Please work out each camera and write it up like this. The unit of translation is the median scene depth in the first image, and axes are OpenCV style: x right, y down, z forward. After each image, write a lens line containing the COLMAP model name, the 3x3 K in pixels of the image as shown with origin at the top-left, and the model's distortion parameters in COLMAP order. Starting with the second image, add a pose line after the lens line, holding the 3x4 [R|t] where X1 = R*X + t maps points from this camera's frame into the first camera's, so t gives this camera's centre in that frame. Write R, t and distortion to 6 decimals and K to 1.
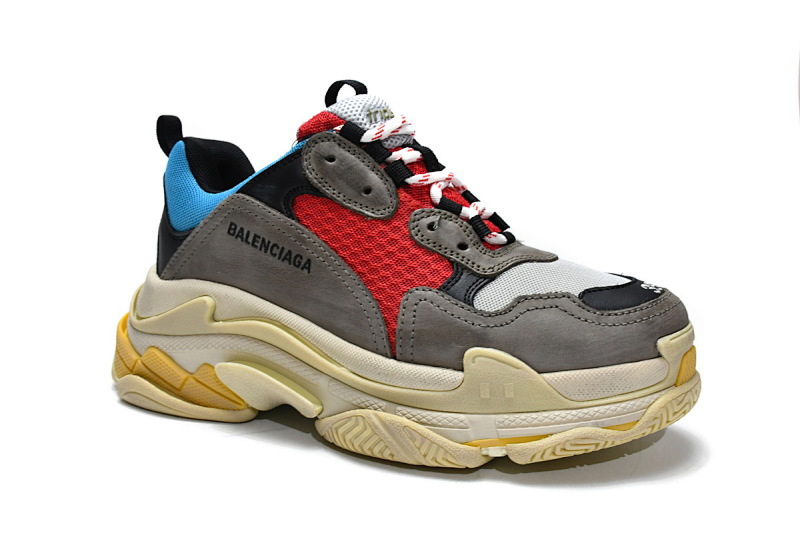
lens RADIAL K [[842.0, 0, 400.0], [0, 842.0, 266.5], [0, 0, 1]] dist [-0.043949, -0.001950]
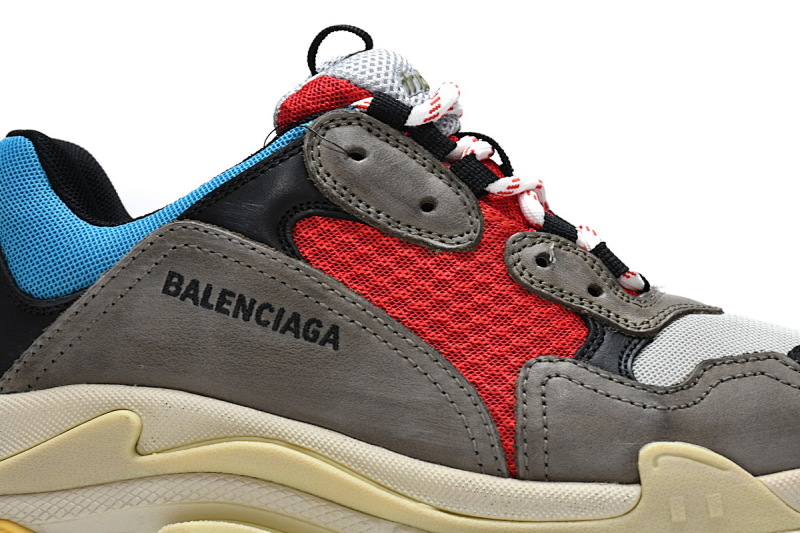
lens RADIAL K [[2250.3, 0, 400.0], [0, 2250.3, 266.5], [0, 0, 1]] dist [-0.038110, -0.707745]
pose [[0.948492, -0.026561, 0.315687, -0.563129], [0.069082, 0.989840, -0.124275, 0.148990], [-0.309179, 0.139682, 0.940690, -0.480598]]
